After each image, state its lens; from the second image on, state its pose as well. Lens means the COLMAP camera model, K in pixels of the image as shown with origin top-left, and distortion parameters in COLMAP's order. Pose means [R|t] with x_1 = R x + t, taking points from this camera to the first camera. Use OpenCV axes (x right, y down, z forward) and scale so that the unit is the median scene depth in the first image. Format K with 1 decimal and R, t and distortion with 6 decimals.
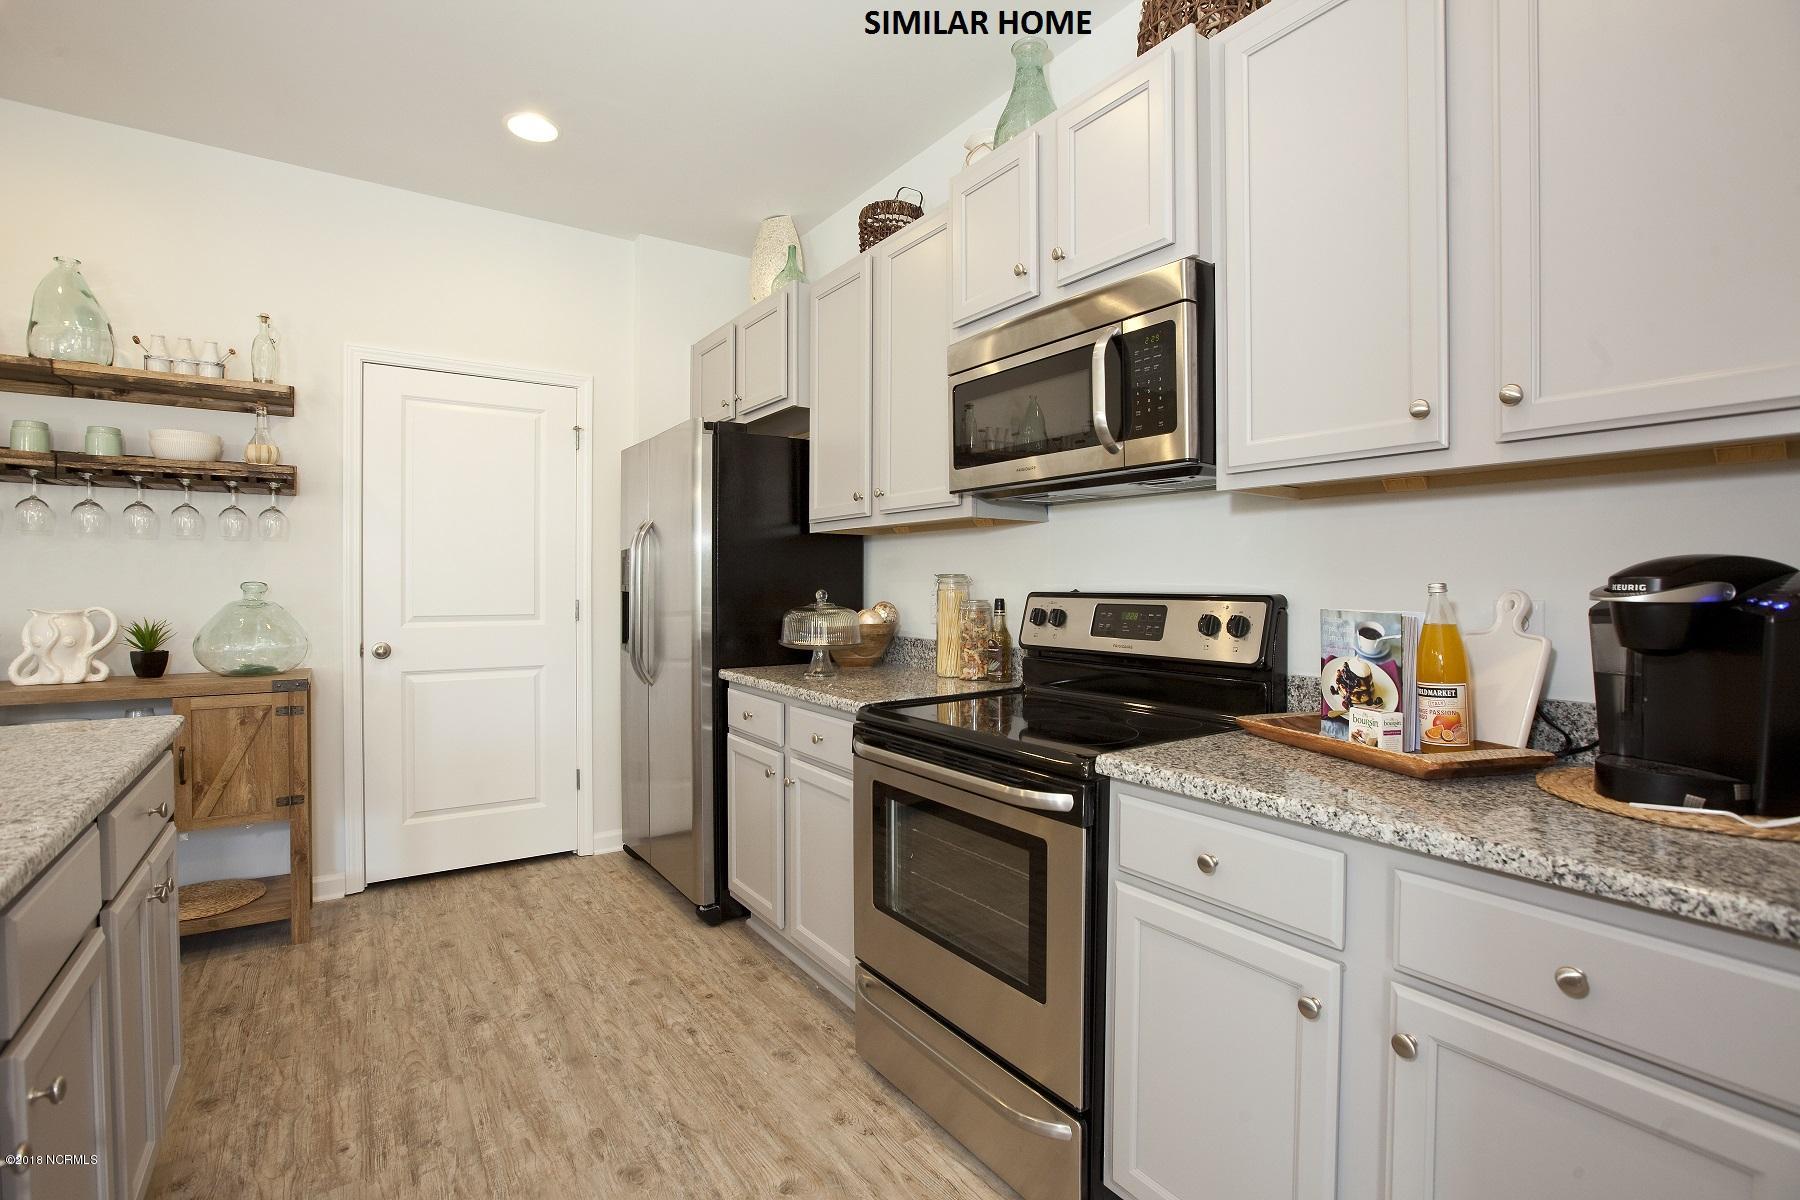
lens RADIAL K [[818.6, 0, 892.2], [0, 818.6, 592.7], [0, 0, 1]] dist [-0.033742, 0.004889]
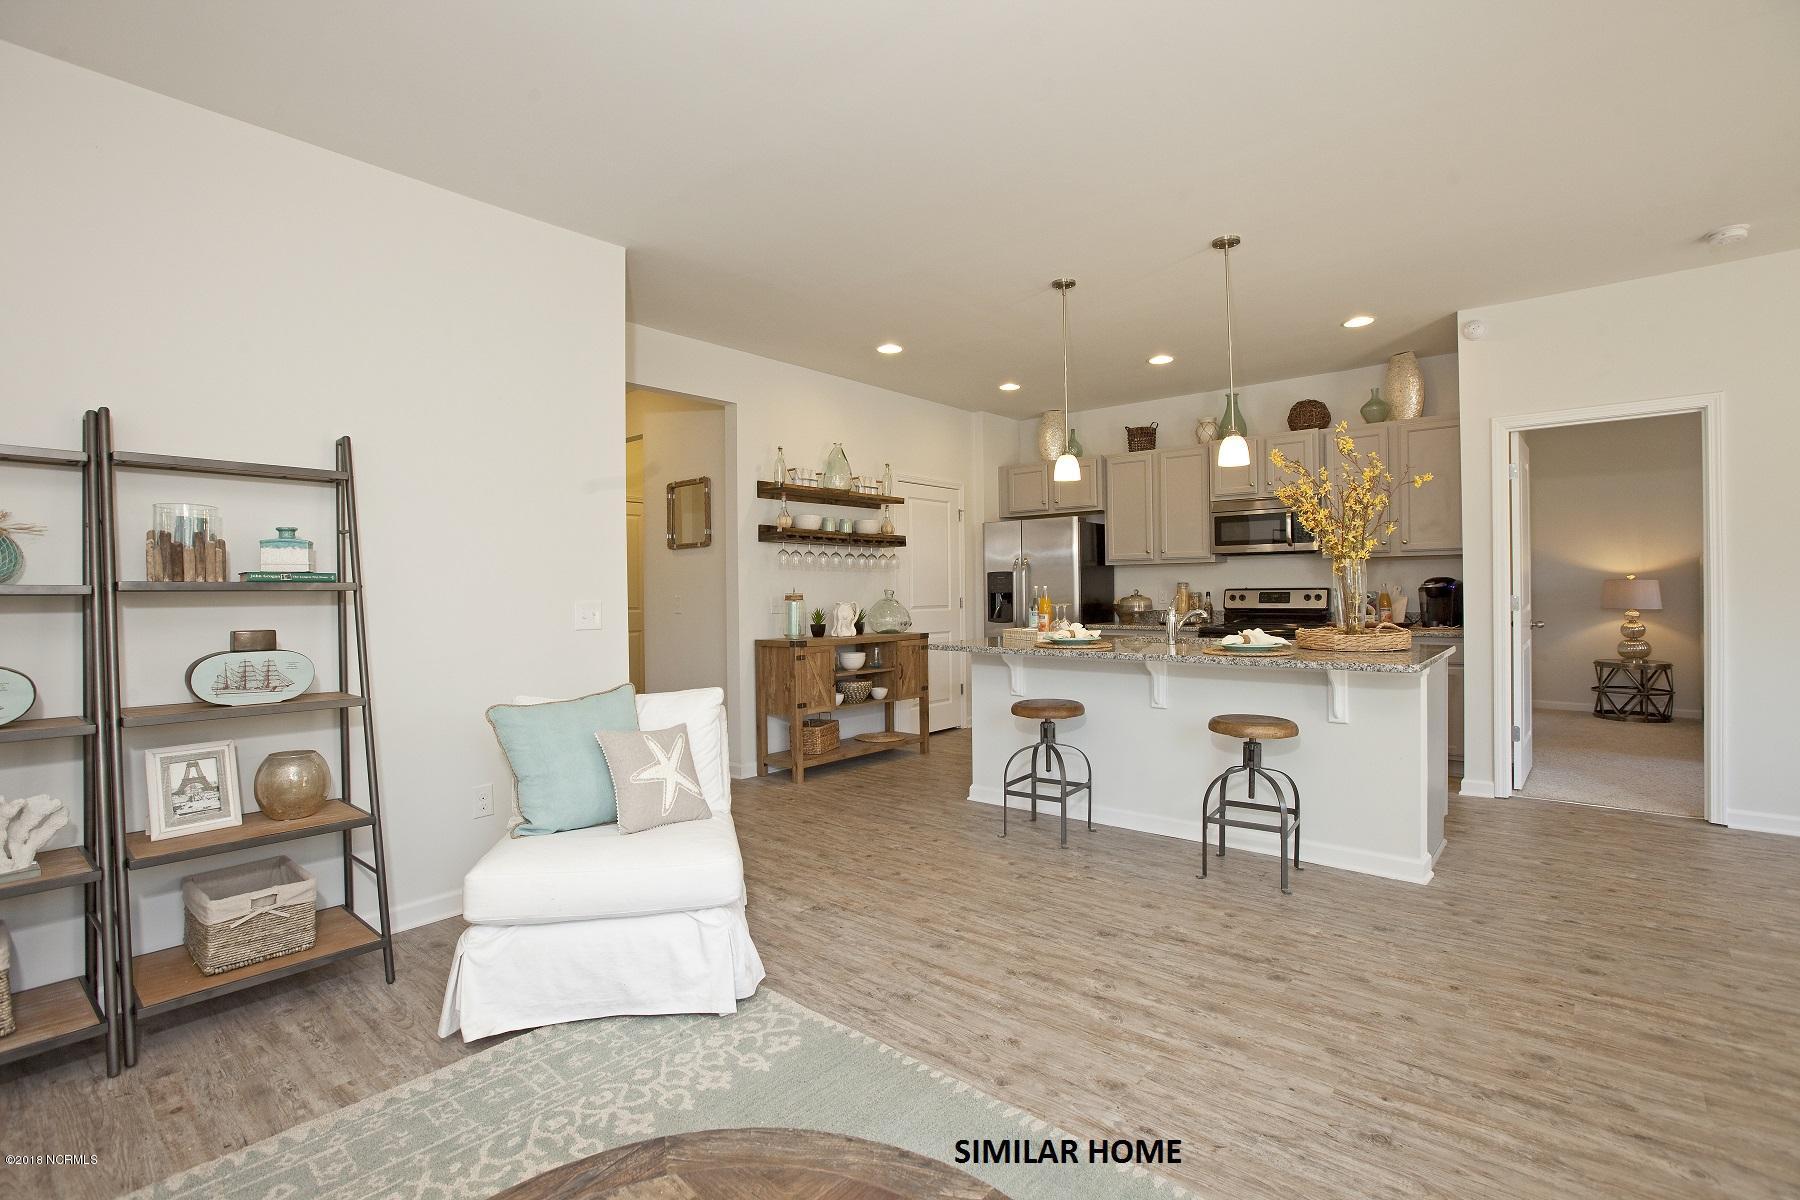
lens RADIAL K [[818.6, 0, 905.7], [0, 818.6, 594.8], [0, 0, 1]] dist [-0.033742, 0.004889]
pose [[0.960015, -0.015976, 0.279491, -1.741807], [0.017379, 0.999846, -0.002545, 0.008705], [-0.279407, 0.007301, 0.960145, -1.405512]]
